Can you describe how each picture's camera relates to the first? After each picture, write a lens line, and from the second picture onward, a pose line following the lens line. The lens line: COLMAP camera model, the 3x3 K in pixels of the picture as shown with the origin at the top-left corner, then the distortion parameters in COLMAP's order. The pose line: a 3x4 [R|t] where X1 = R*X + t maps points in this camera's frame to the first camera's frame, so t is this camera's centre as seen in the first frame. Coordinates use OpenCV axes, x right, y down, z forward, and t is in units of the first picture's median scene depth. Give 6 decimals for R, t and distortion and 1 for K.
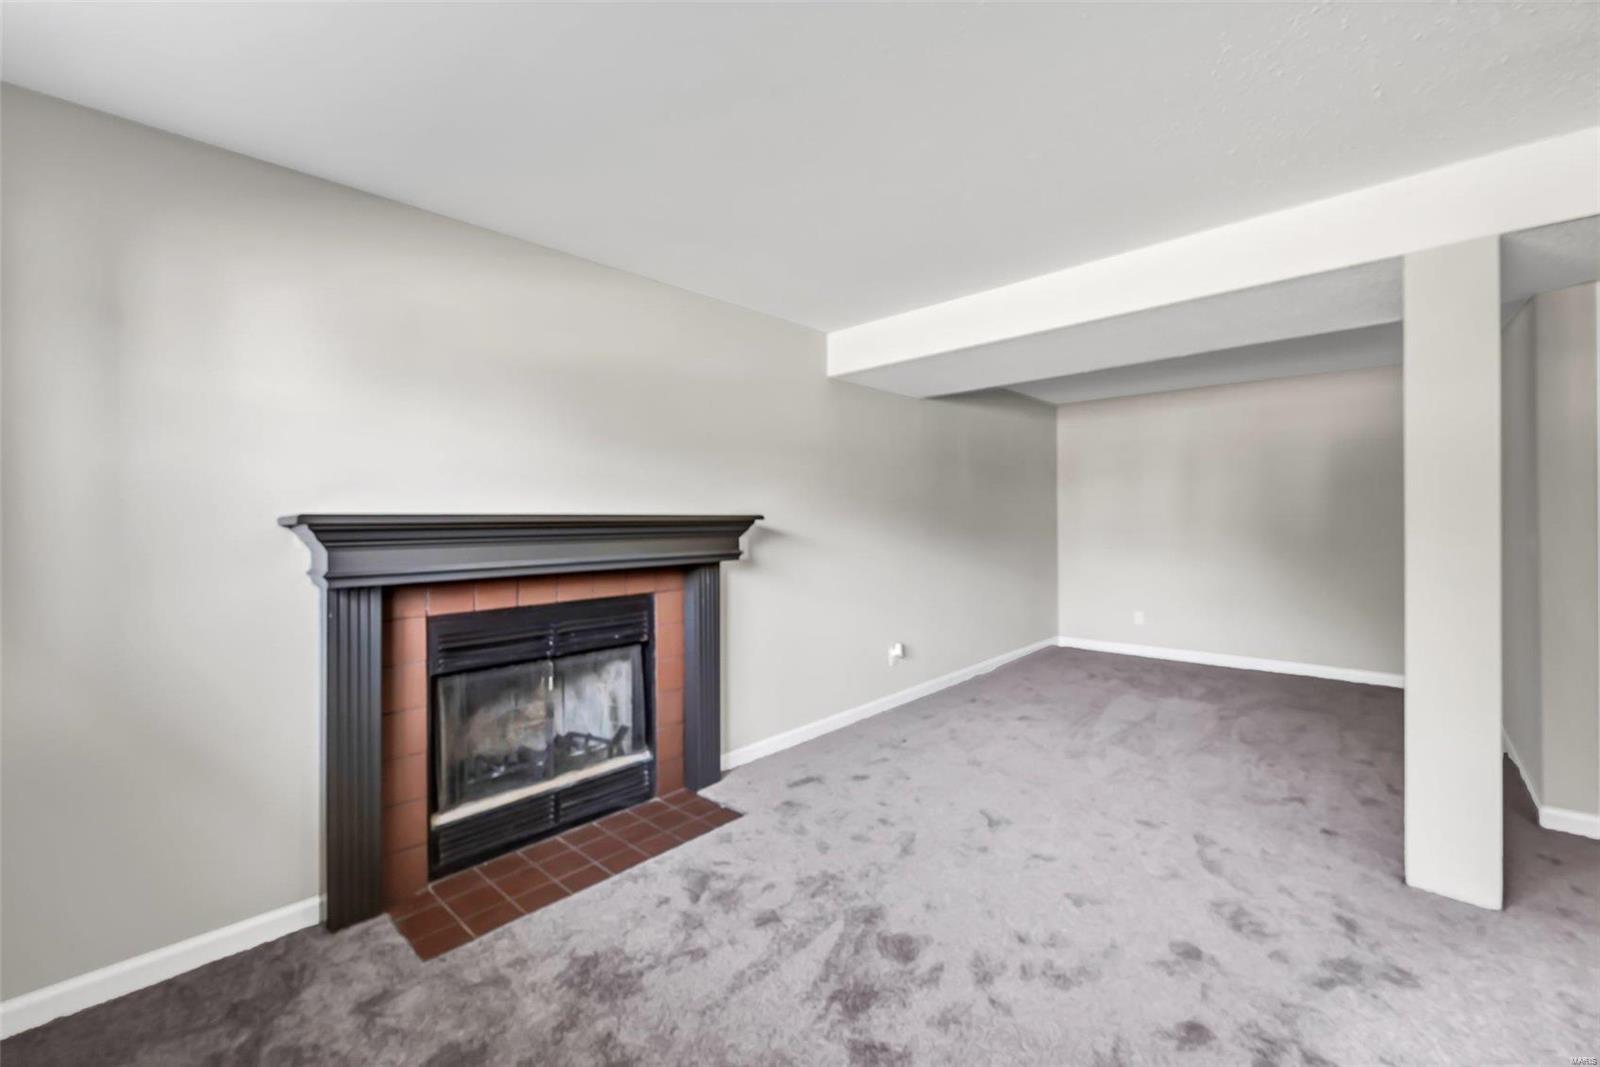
lens RADIAL K [[658.4, 0, 800.0], [0, 658.4, 533.5], [0, 0, 1]] dist [0.000918, 0.000355]
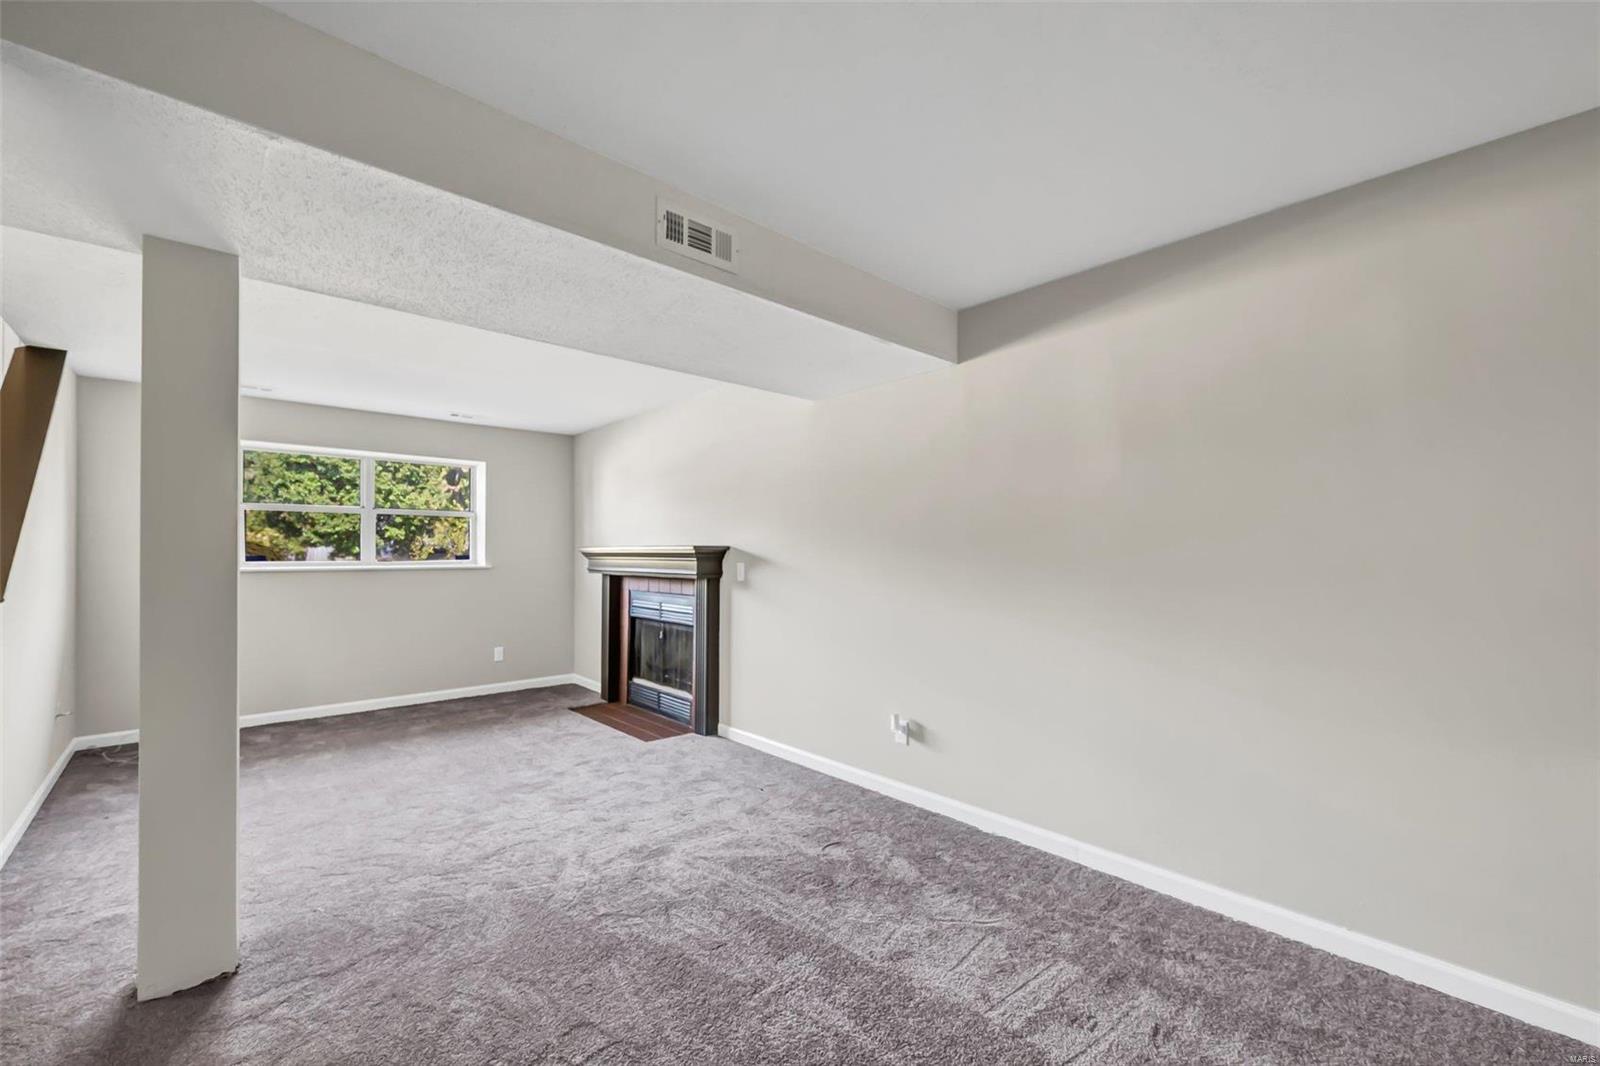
lens RADIAL K [[648.4, 0, 798.5], [0, 648.4, 535.0], [0, 0, 1]] dist [0.000145, 0.000162]
pose [[-0.085856, -0.005700, -0.996291, 1.119741], [-0.006690, 0.999964, -0.005145, -0.040318], [0.996285, 0.006224, -0.085891, 1.194017]]
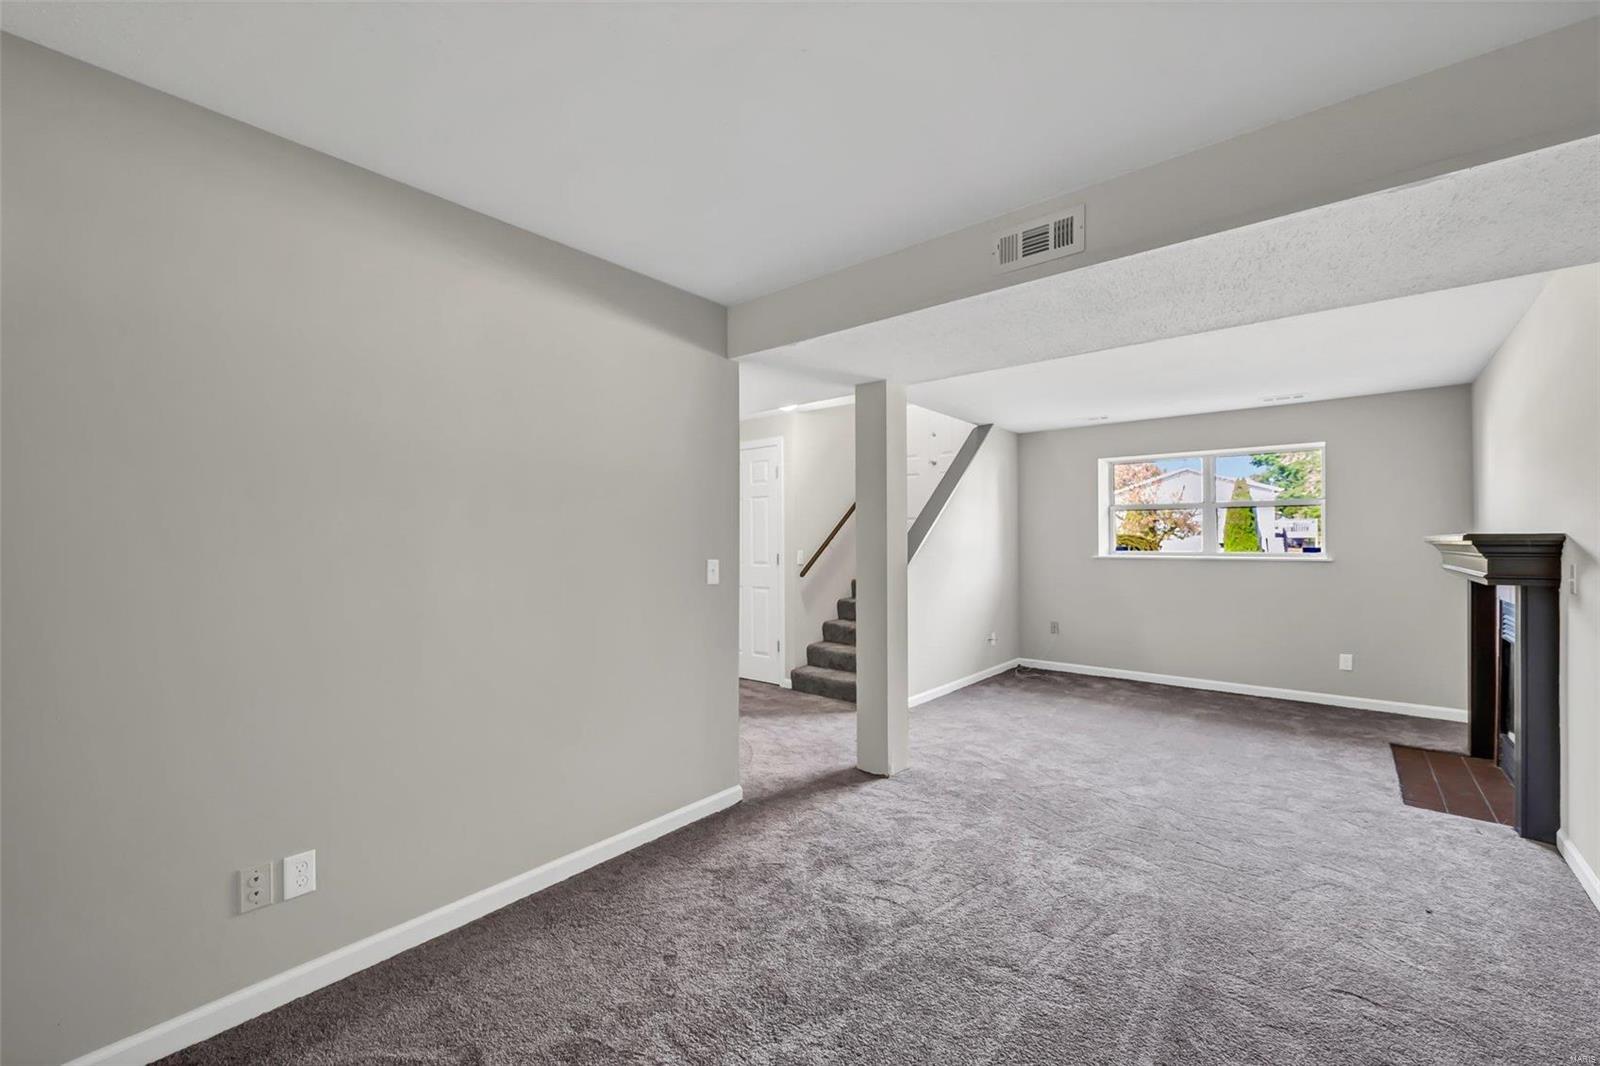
lens RADIAL K [[648.4, 0, 798.5], [0, 648.4, 535.0], [0, 0, 1]] dist [0.000145, 0.000162]
pose [[-0.998580, 0.022995, -0.048051, 0.788741], [0.023164, 0.999727, -0.002963, -0.042071], [0.047970, -0.004072, -0.998840, 1.661012]]
